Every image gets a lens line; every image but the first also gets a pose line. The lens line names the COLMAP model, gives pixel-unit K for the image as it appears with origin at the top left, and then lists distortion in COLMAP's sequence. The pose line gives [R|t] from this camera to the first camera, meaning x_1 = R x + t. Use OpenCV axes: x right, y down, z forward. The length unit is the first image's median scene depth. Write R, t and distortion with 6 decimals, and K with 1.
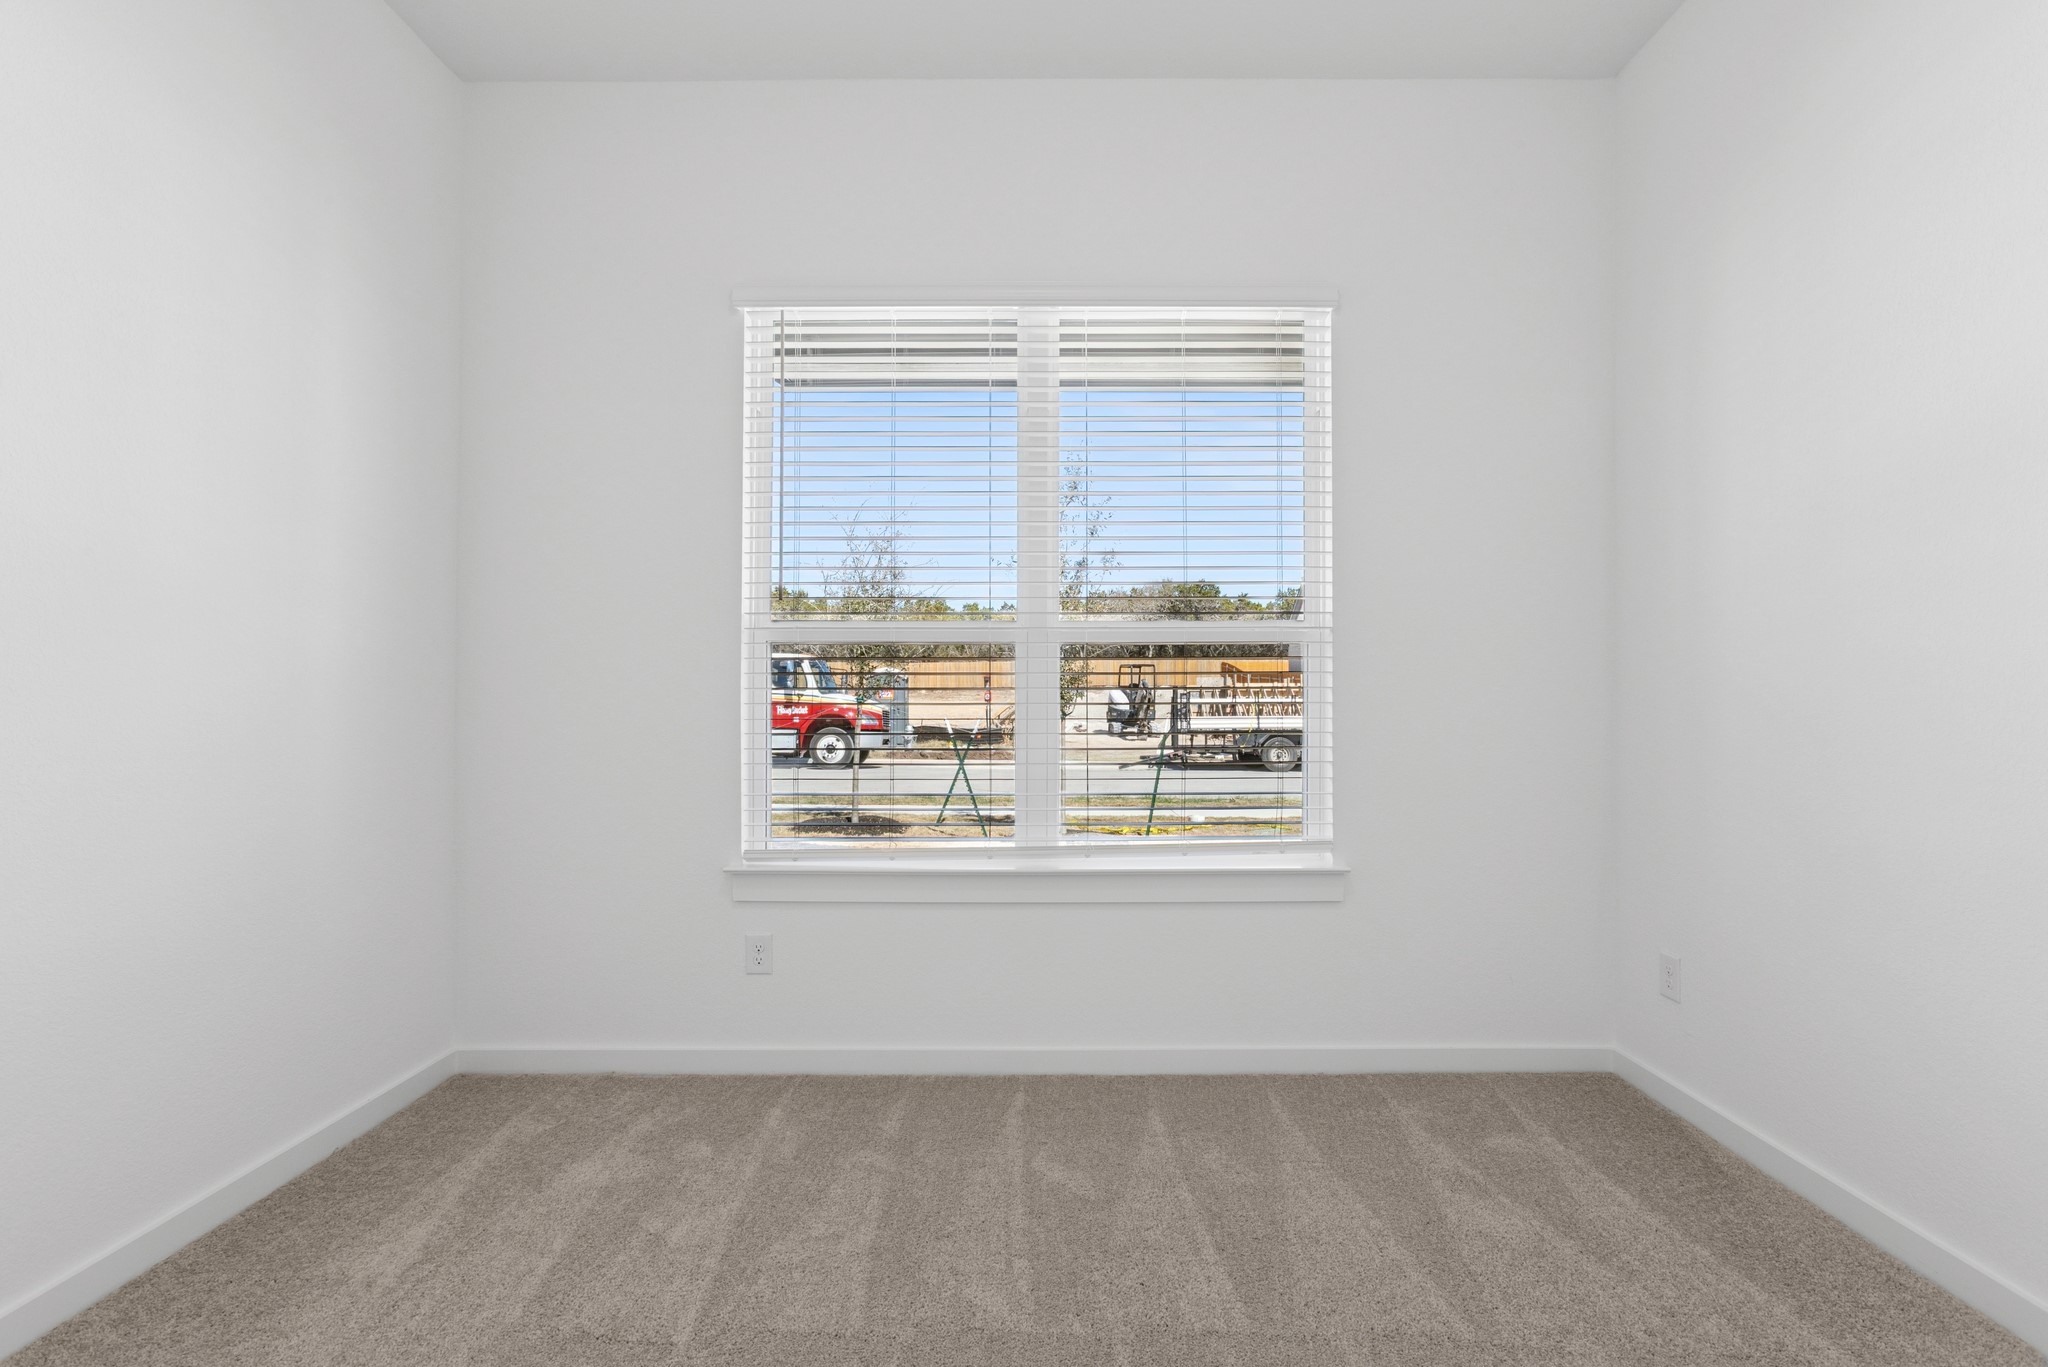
lens RADIAL K [[921.5, 0, 1027.5], [0, 921.5, 702.7], [0, 0, 1]] dist [-0.005951, 0.011107]
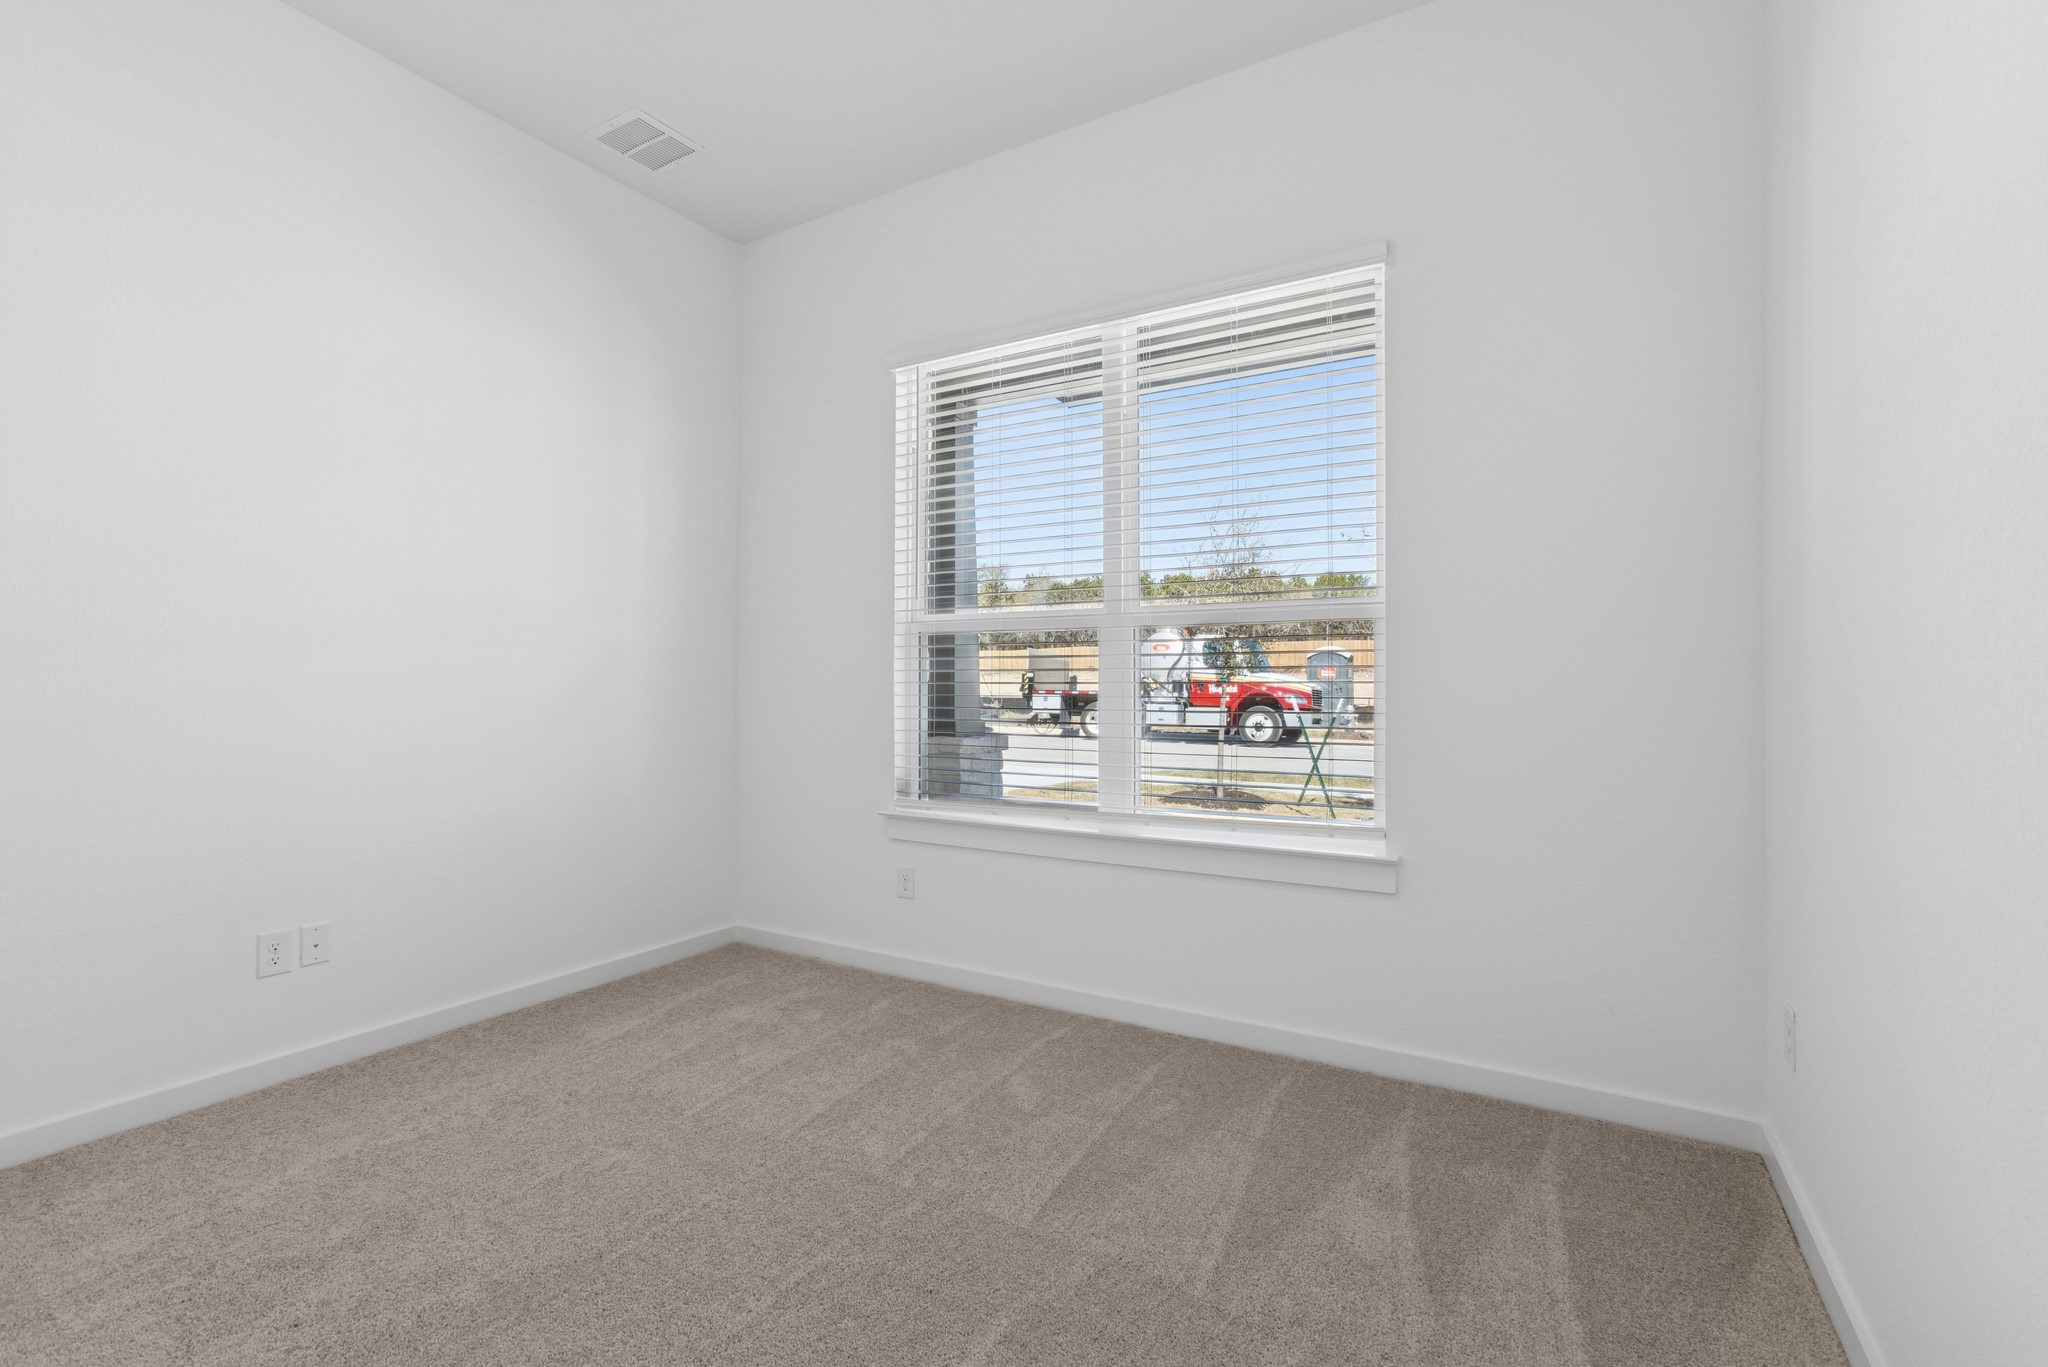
lens RADIAL K [[917.1, 0, 1024.0], [0, 917.1, 683.5], [0, 0, 1]] dist [0.003862, 0.000493]
pose [[0.860585, 0.001428, -0.509305, 0.484211], [-0.000233, 0.999997, 0.002410, -0.001129], [0.509306, -0.001956, 0.860583, 0.004674]]
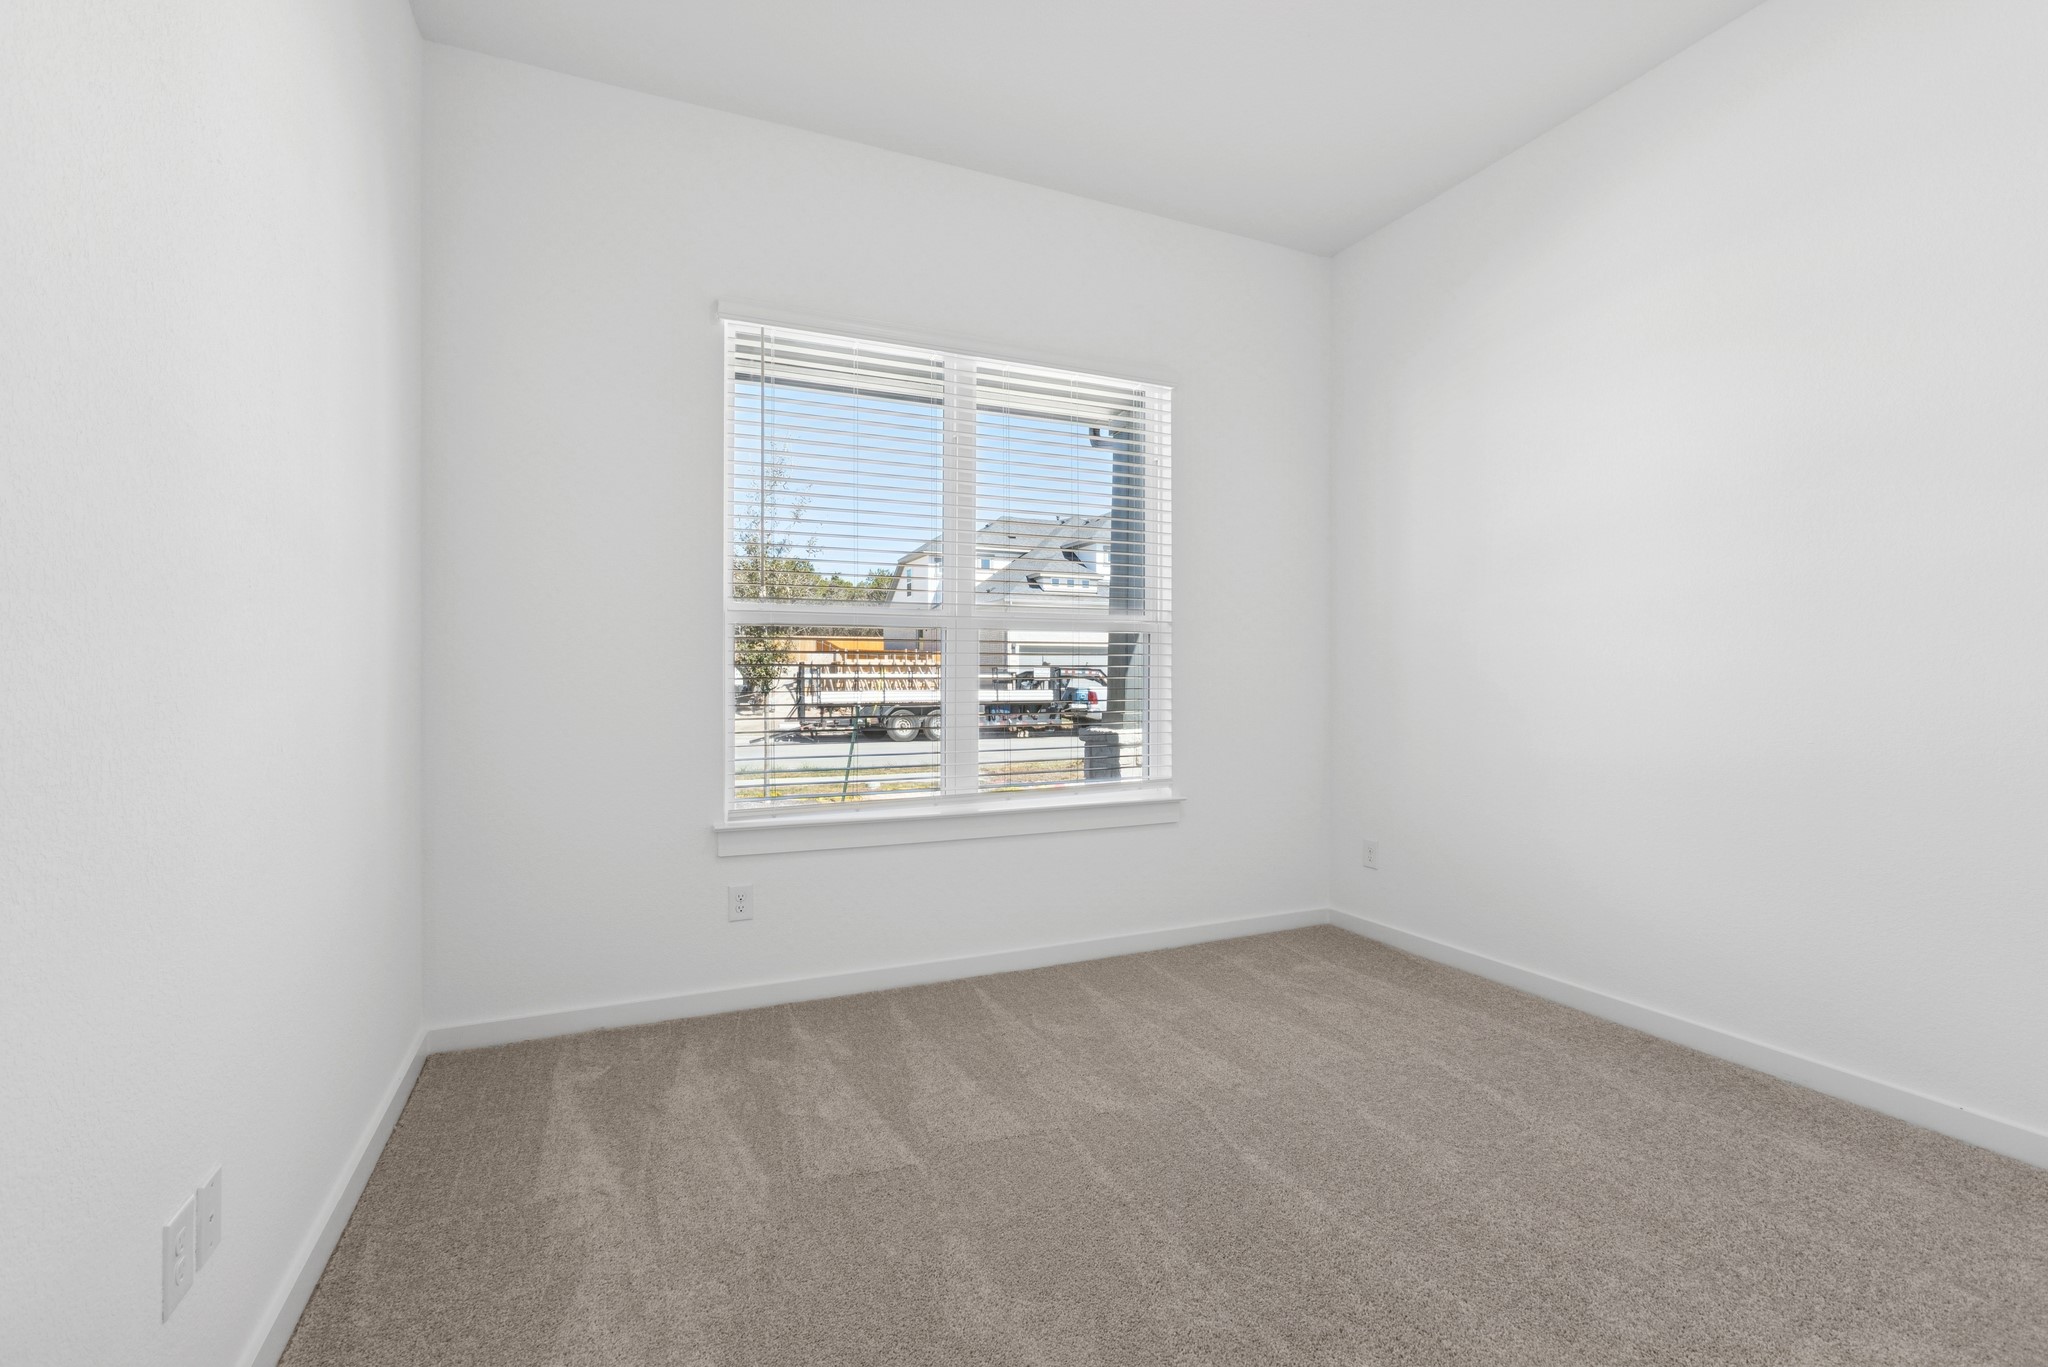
lens RADIAL K [[916.5, 0, 985.4], [0, 916.5, 687.8], [0, 0, 1]] dist [-0.000630, 0.000084]
pose [[0.914584, -0.005062, 0.404364, -0.467540], [0.000745, 0.999941, 0.010833, 0.000381], [-0.404395, -0.009607, 0.914534, -0.132177]]
